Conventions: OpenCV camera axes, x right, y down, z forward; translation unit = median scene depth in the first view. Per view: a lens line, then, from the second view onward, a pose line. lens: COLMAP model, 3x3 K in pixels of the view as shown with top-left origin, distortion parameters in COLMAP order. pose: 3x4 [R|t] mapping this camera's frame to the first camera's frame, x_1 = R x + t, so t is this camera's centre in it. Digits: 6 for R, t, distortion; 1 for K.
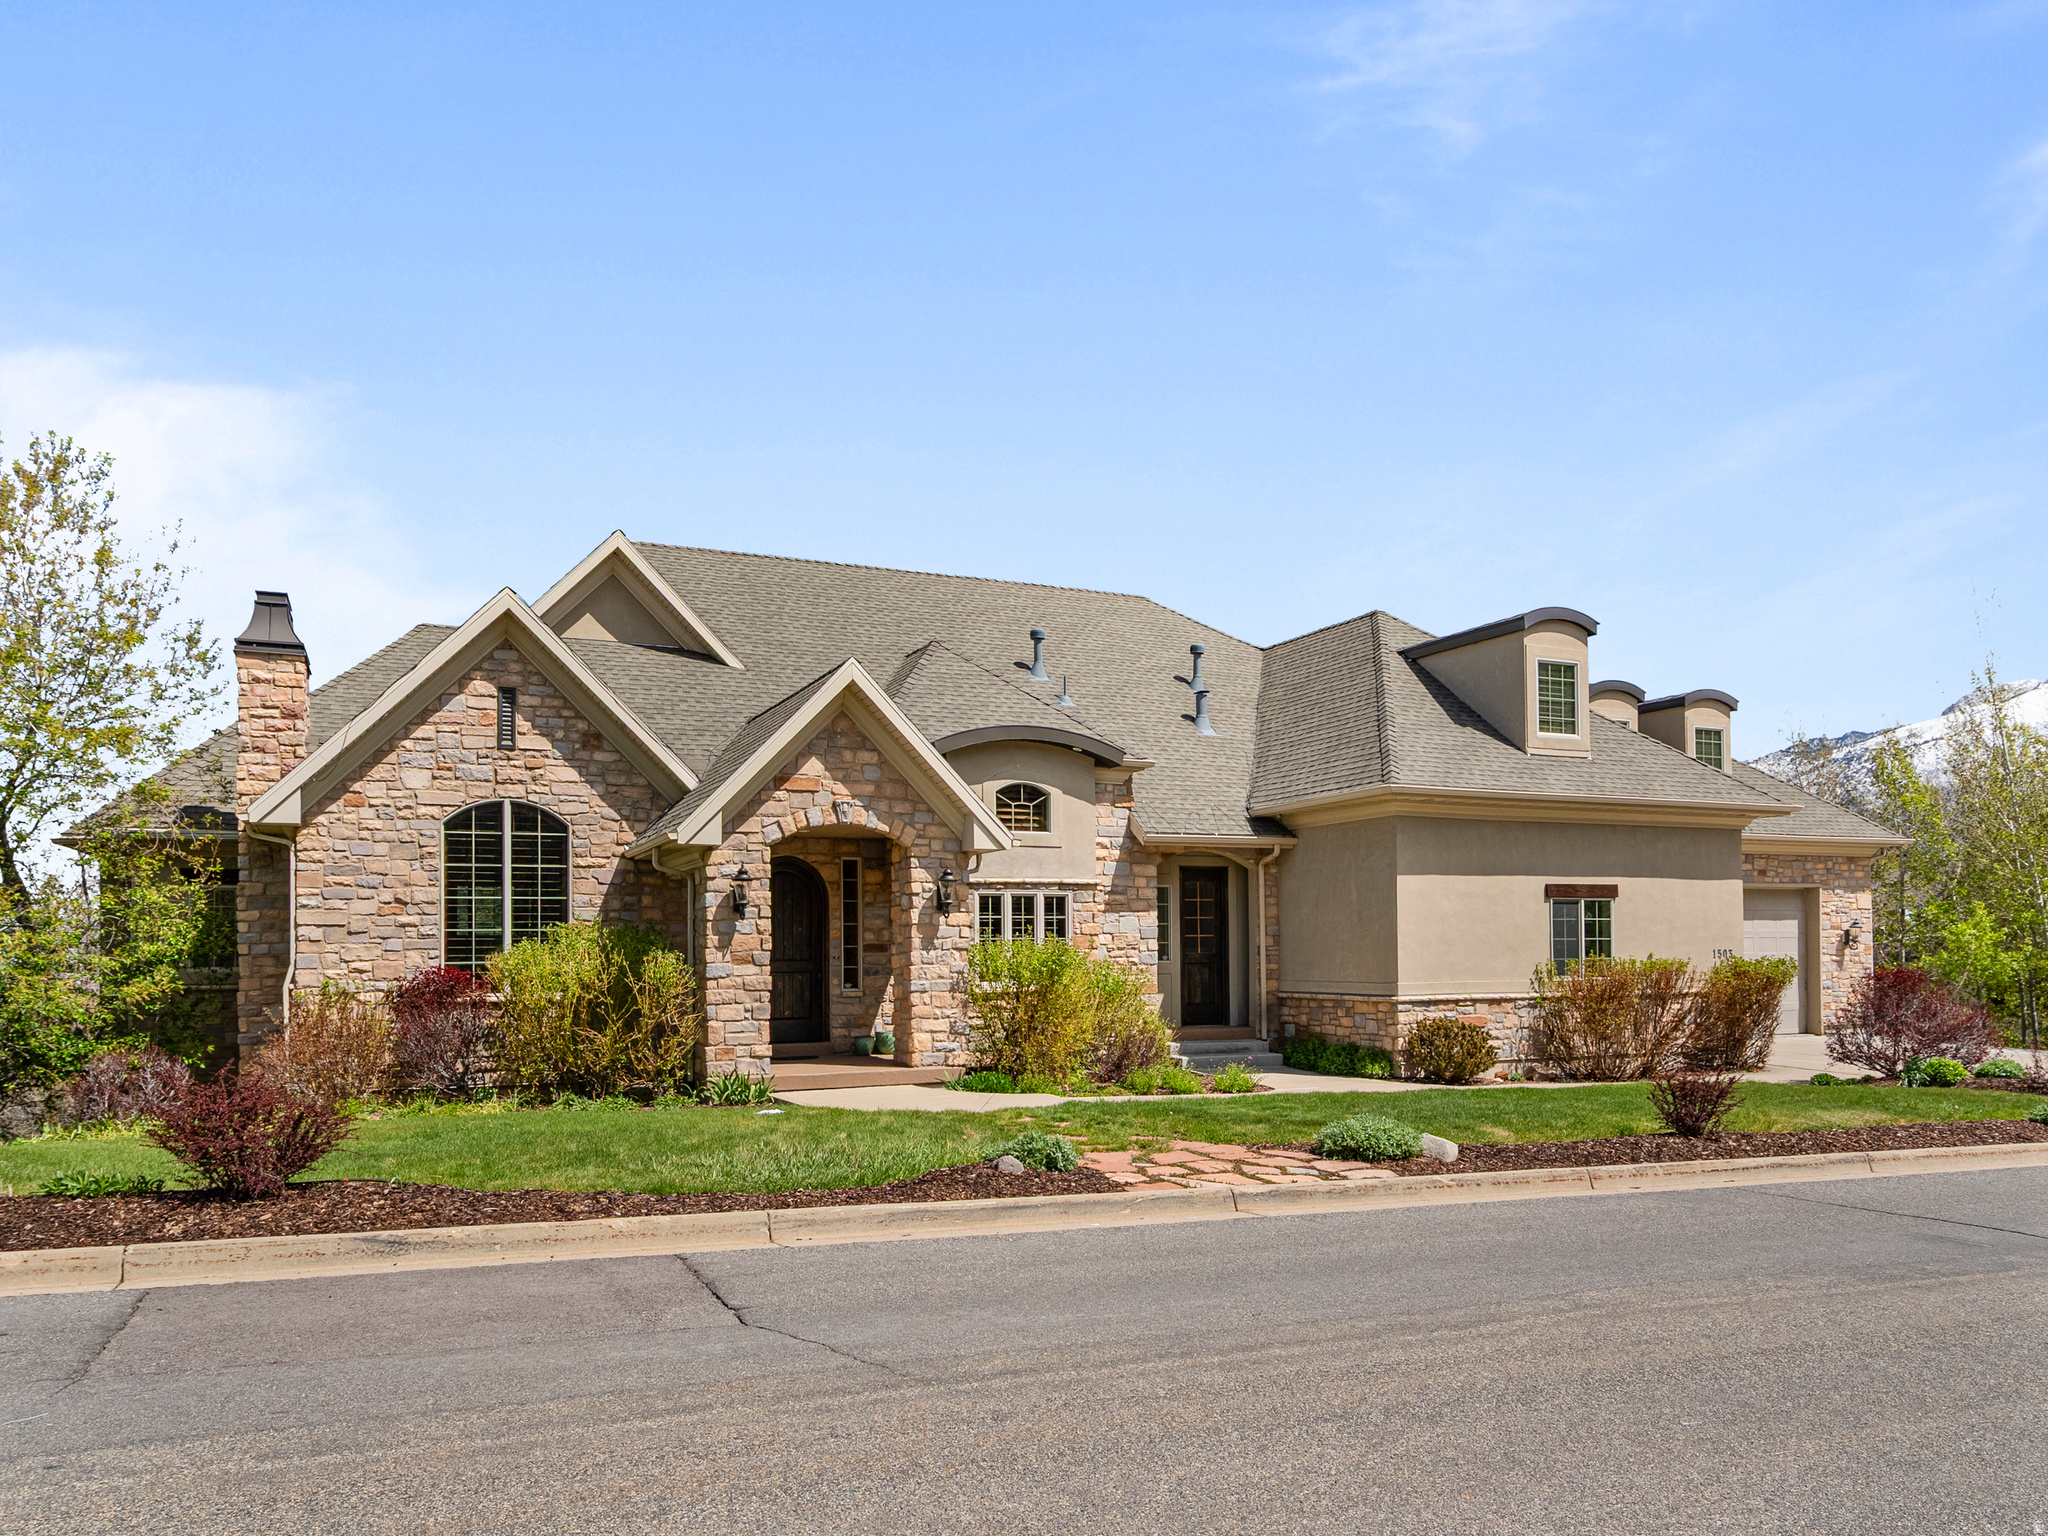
lens RADIAL K [[1326.9, 0, 1024.0], [0, 1326.9, 768.0], [0, 0, 1]] dist [-0.003551, -0.003507]
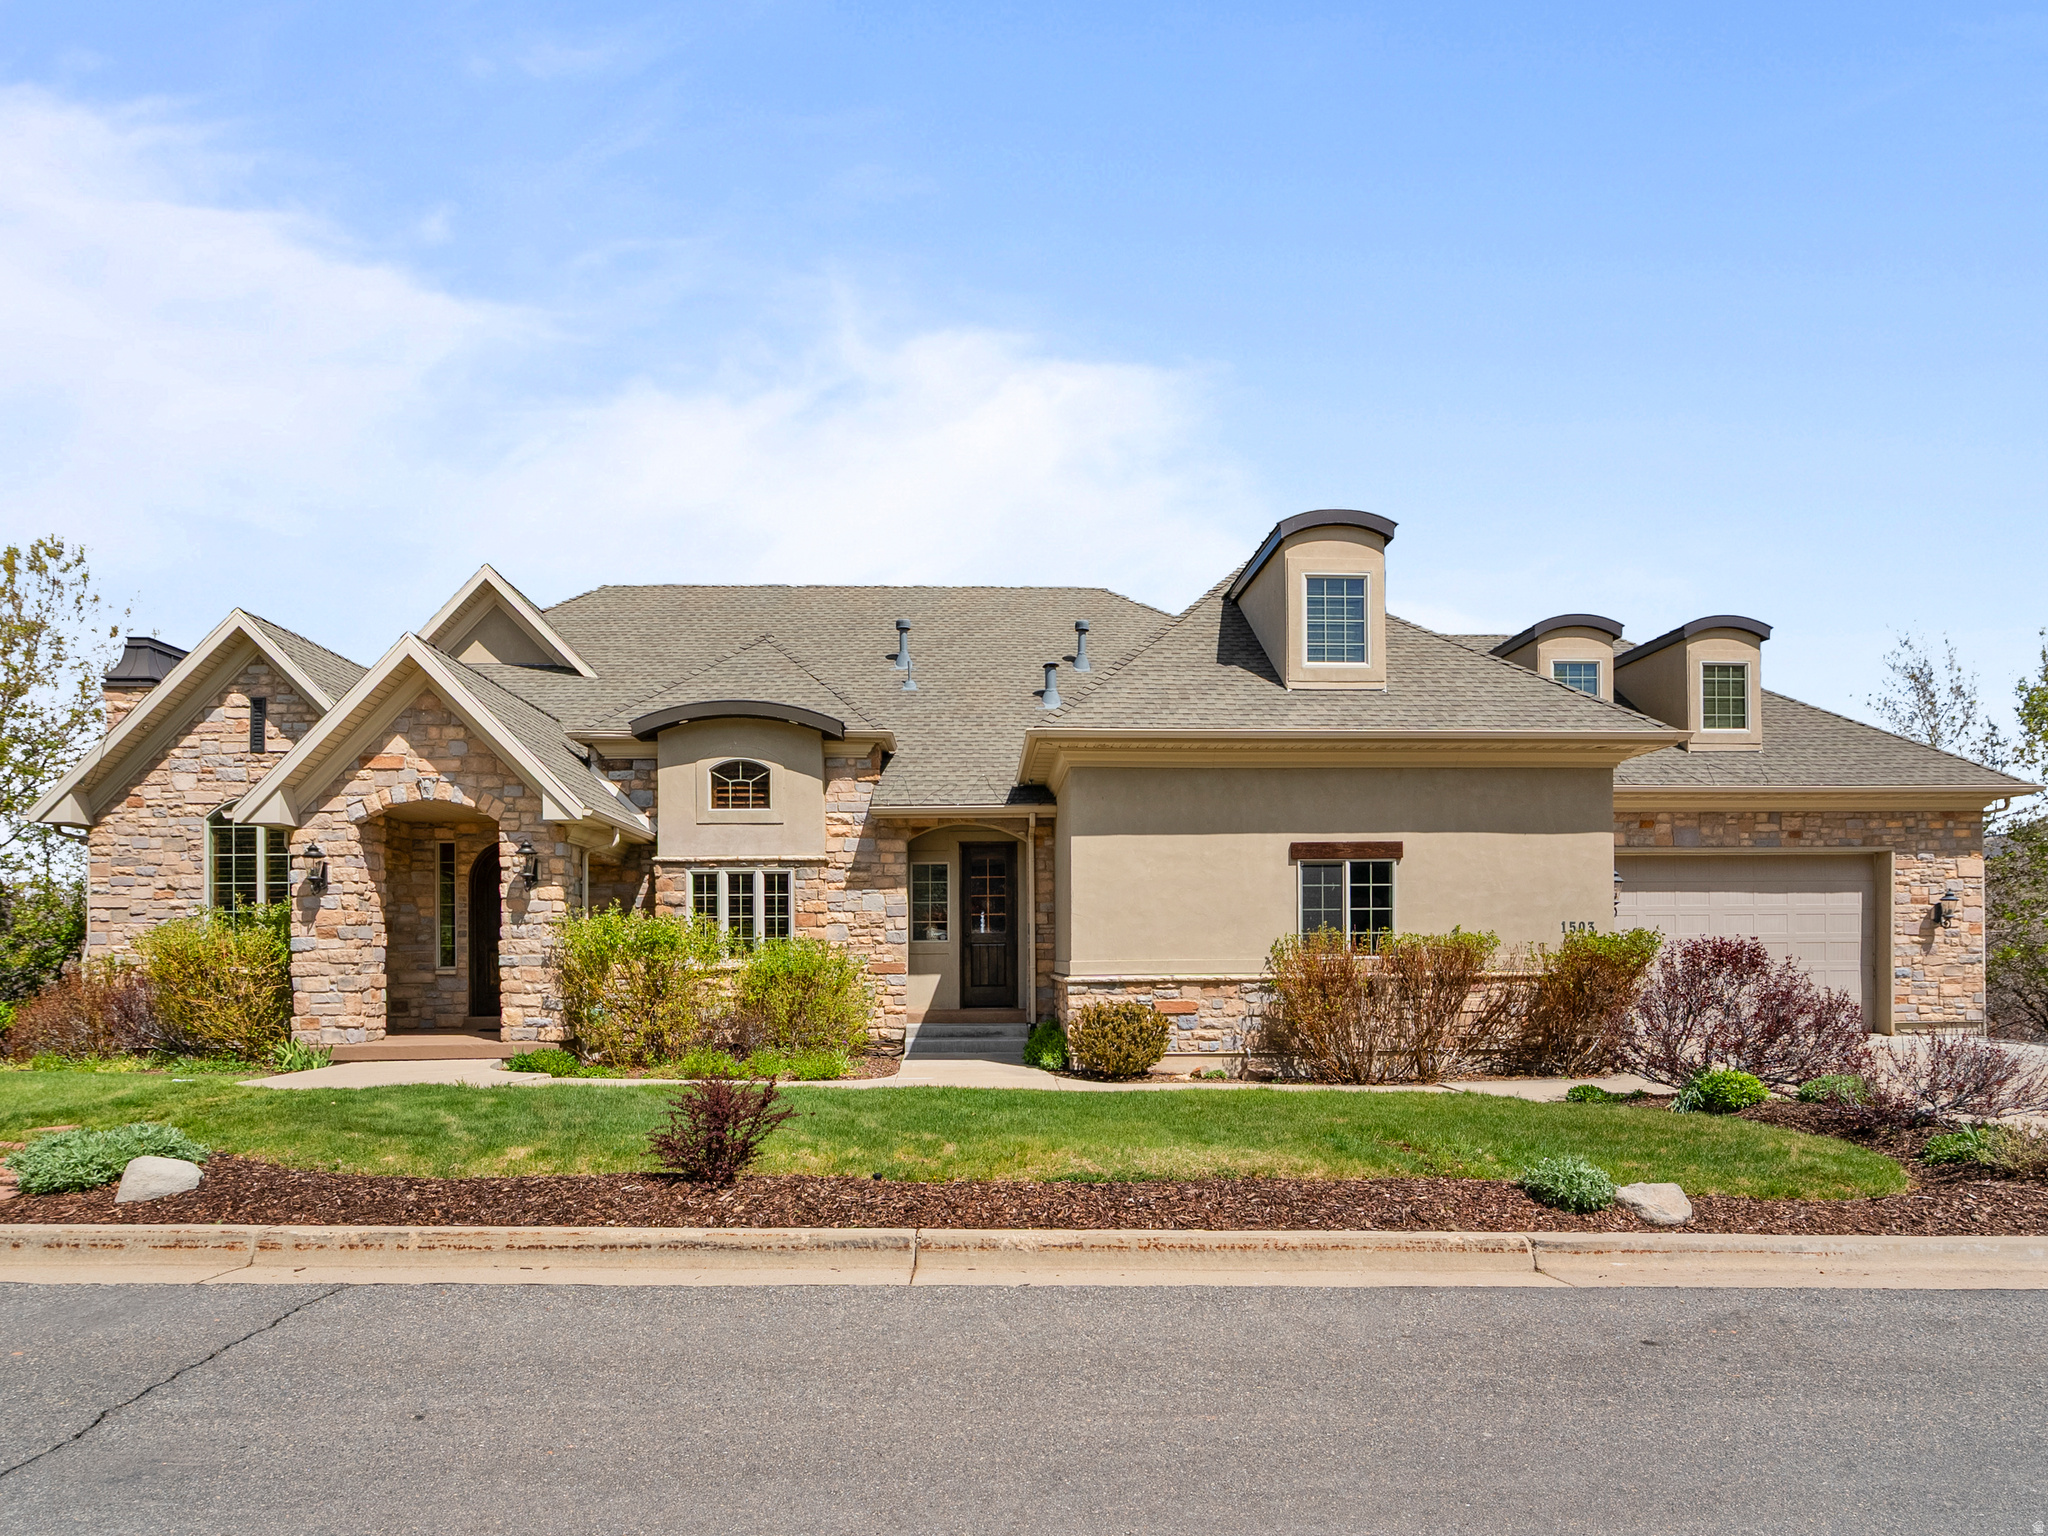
lens RADIAL K [[1047.9, 0, 1031.3], [0, 1047.9, 853.1], [0, 0, 1]] dist [-0.007610, 0.000373]
pose [[0.940054, -0.033391, -0.339386, 0.471822], [0.048252, 0.998206, 0.035441, 0.064092], [0.337594, -0.049693, 0.939979, 0.340747]]
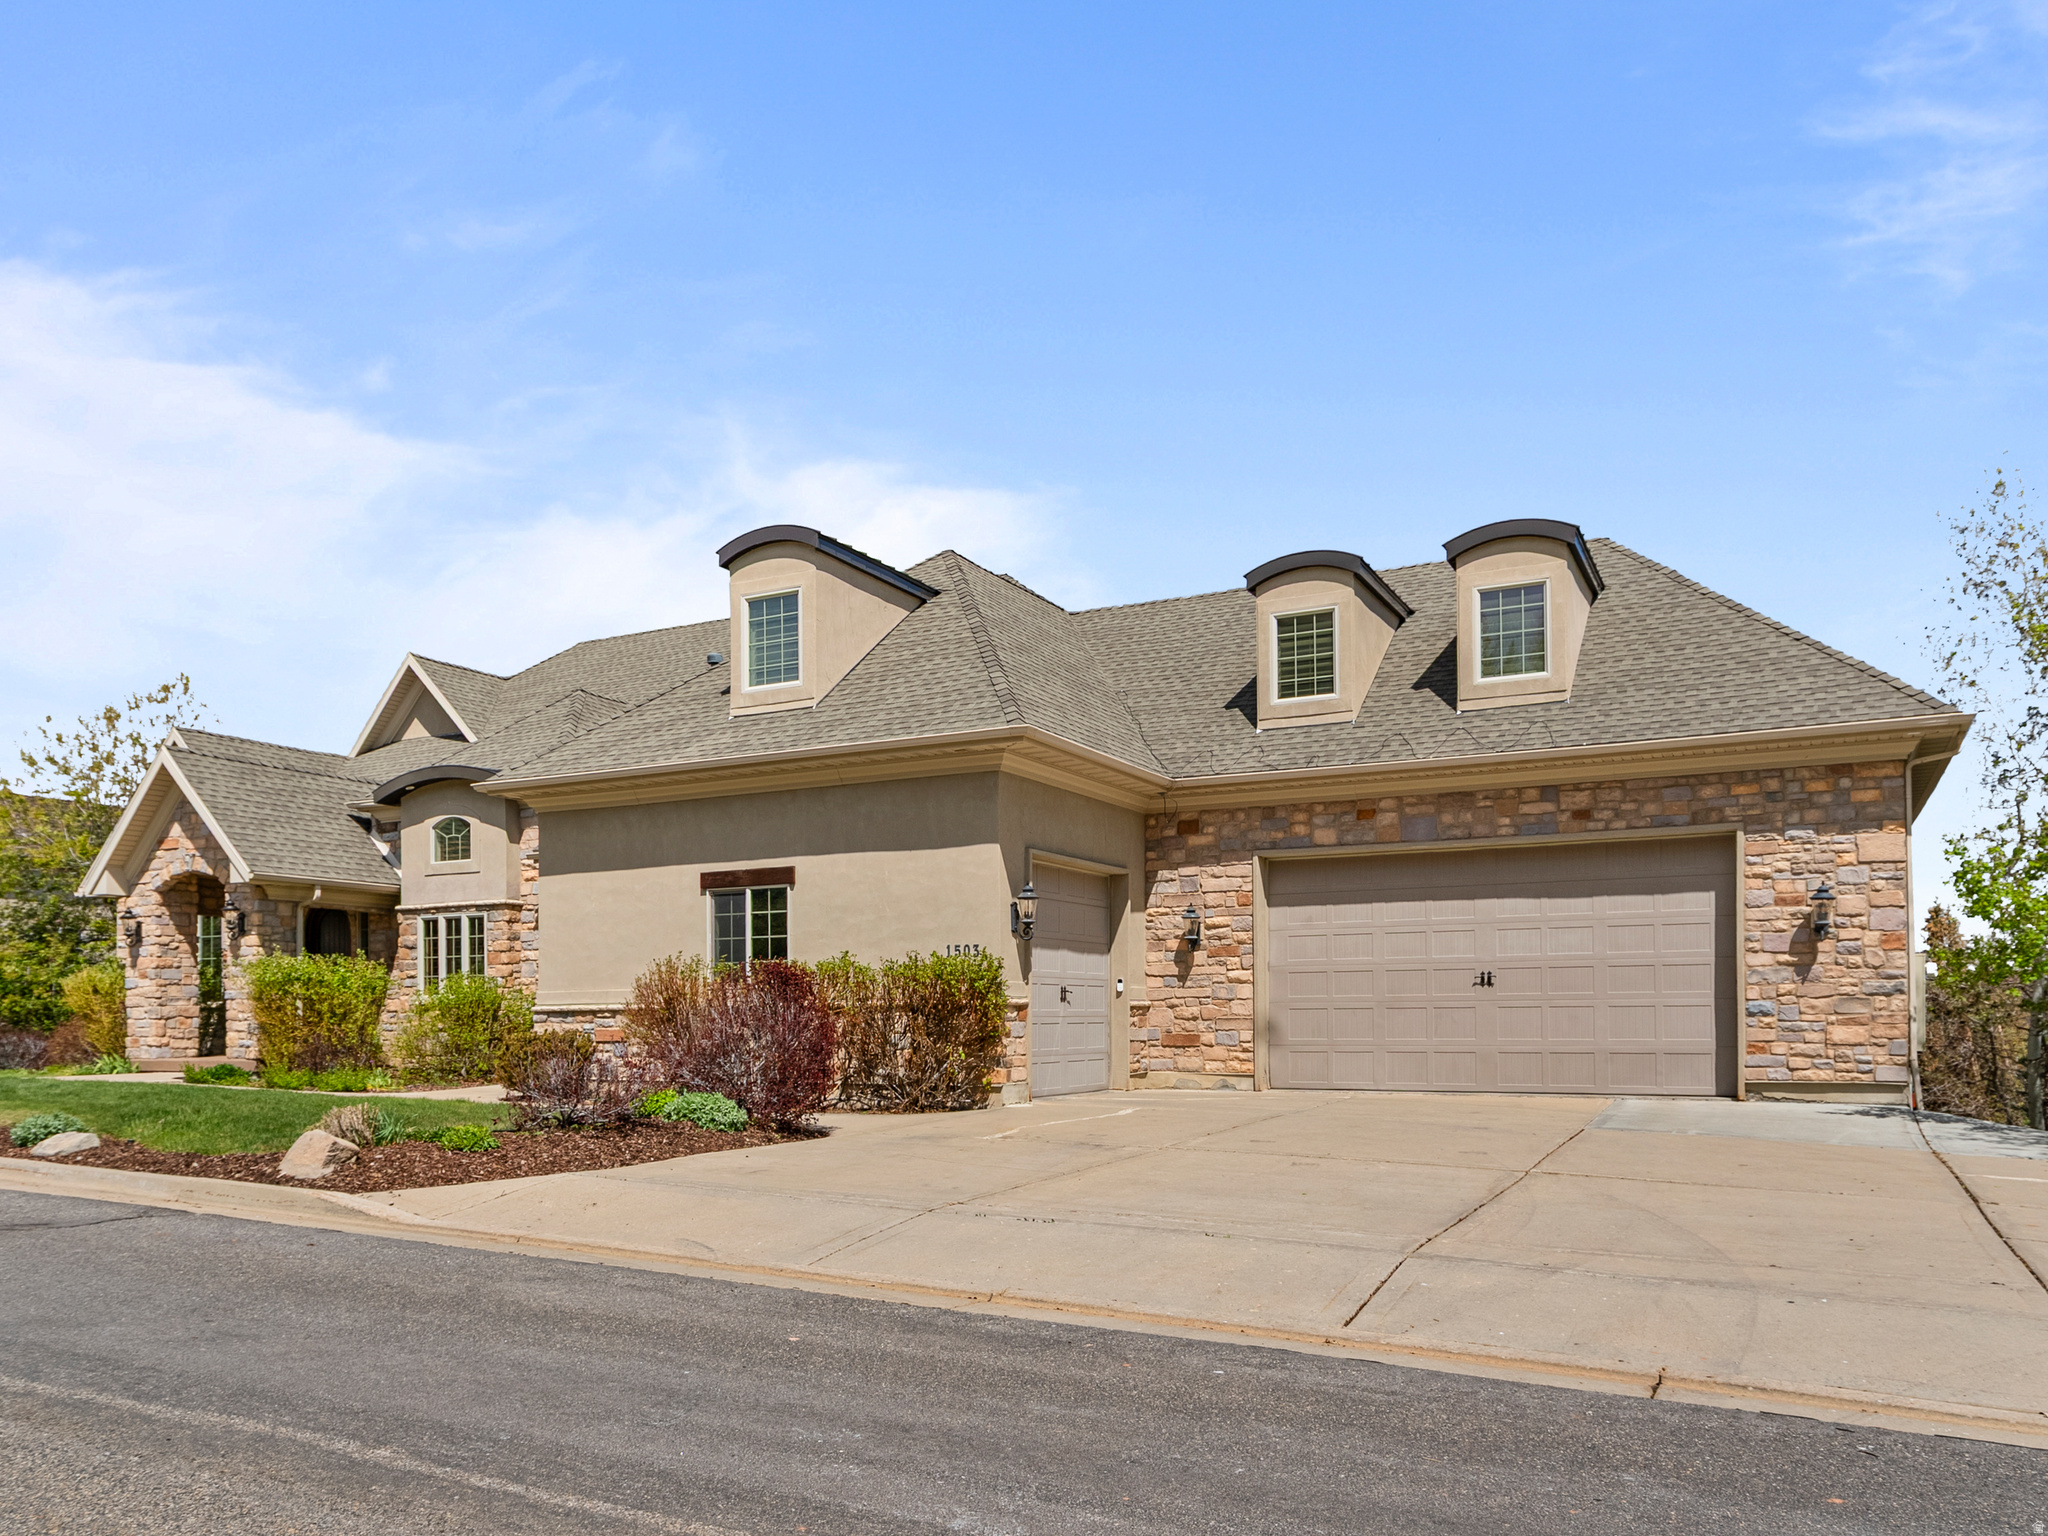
lens RADIAL K [[1365.8, 0, 1022.8], [0, 1365.8, 857.3], [0, 0, 1]] dist [0.004307, 0.000907]
pose [[0.666983, -0.081875, -0.740560, 1.181120], [0.106307, 0.994232, -0.014176, 0.113184], [0.737450, -0.069272, 0.671840, 0.587609]]
